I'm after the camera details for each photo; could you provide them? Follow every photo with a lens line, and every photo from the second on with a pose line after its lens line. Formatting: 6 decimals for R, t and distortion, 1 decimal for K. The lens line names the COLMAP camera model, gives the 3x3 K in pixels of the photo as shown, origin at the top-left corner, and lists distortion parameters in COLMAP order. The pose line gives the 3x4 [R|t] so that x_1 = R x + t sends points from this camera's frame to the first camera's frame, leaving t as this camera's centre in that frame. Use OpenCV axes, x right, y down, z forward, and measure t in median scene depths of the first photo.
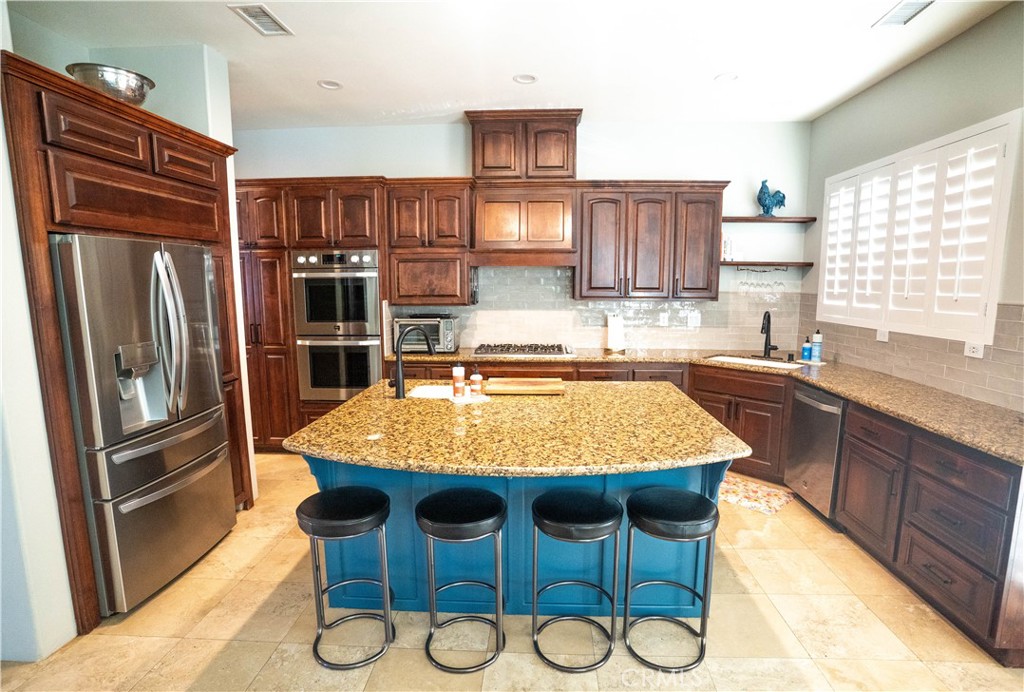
lens RADIAL K [[525.6, 0, 515.2], [0, 525.6, 351.1], [0, 0, 1]] dist [-0.088372, 0.041803]
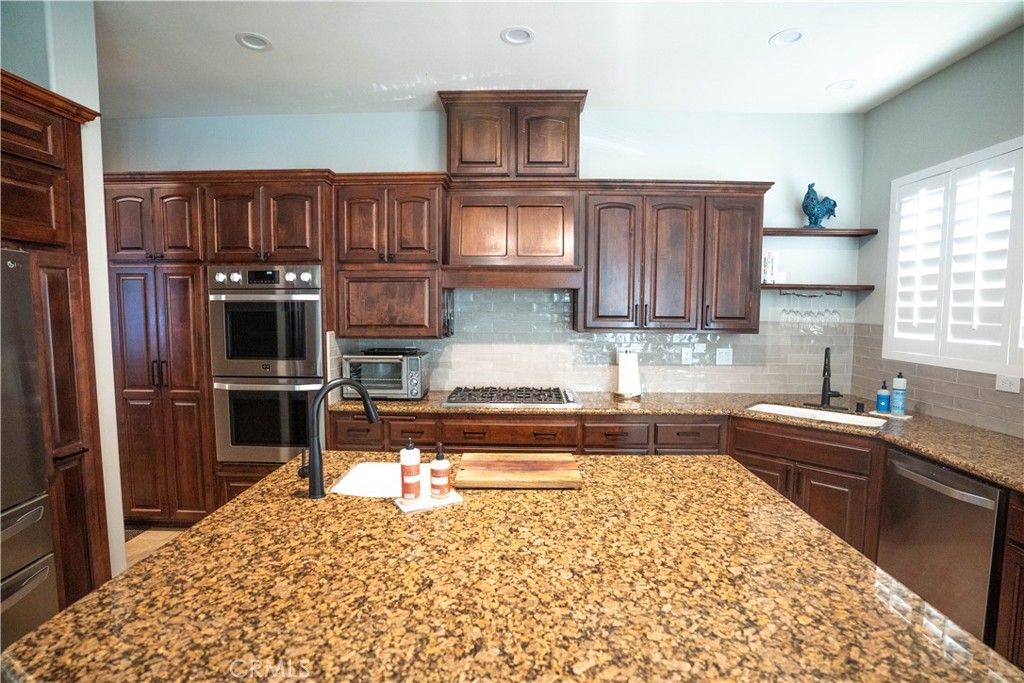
lens RADIAL K [[504.7, 0, 507.1], [0, 504.7, 343.2], [0, 0, 1]] dist [-0.076682, 0.032026]
pose [[0.999796, 0.004442, 0.019711, -0.005431], [-0.003246, 0.998175, -0.060298, -0.037281], [-0.019943, 0.060222, 0.997986, 0.270864]]
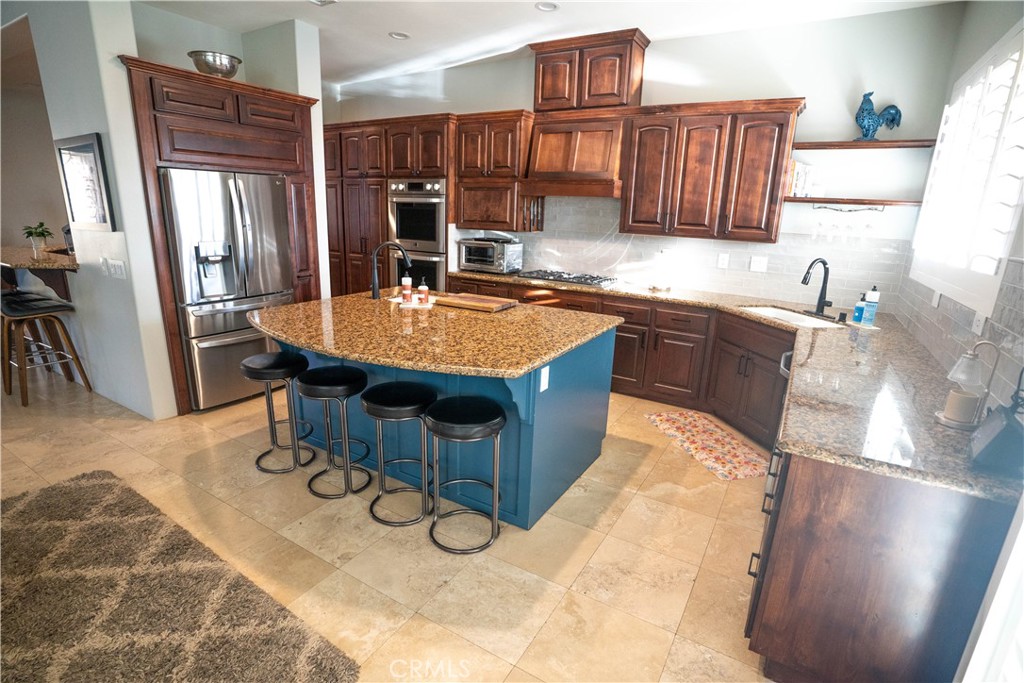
lens RADIAL K [[512.1, 0, 508.4], [0, 512.1, 344.6], [0, 0, 1]] dist [-0.097374, 0.052072]
pose [[0.874417, 0.152973, -0.460428, 0.429817], [-0.098661, 0.985229, 0.139963, -0.002573], [0.475038, -0.076960, 0.876594, 0.048955]]
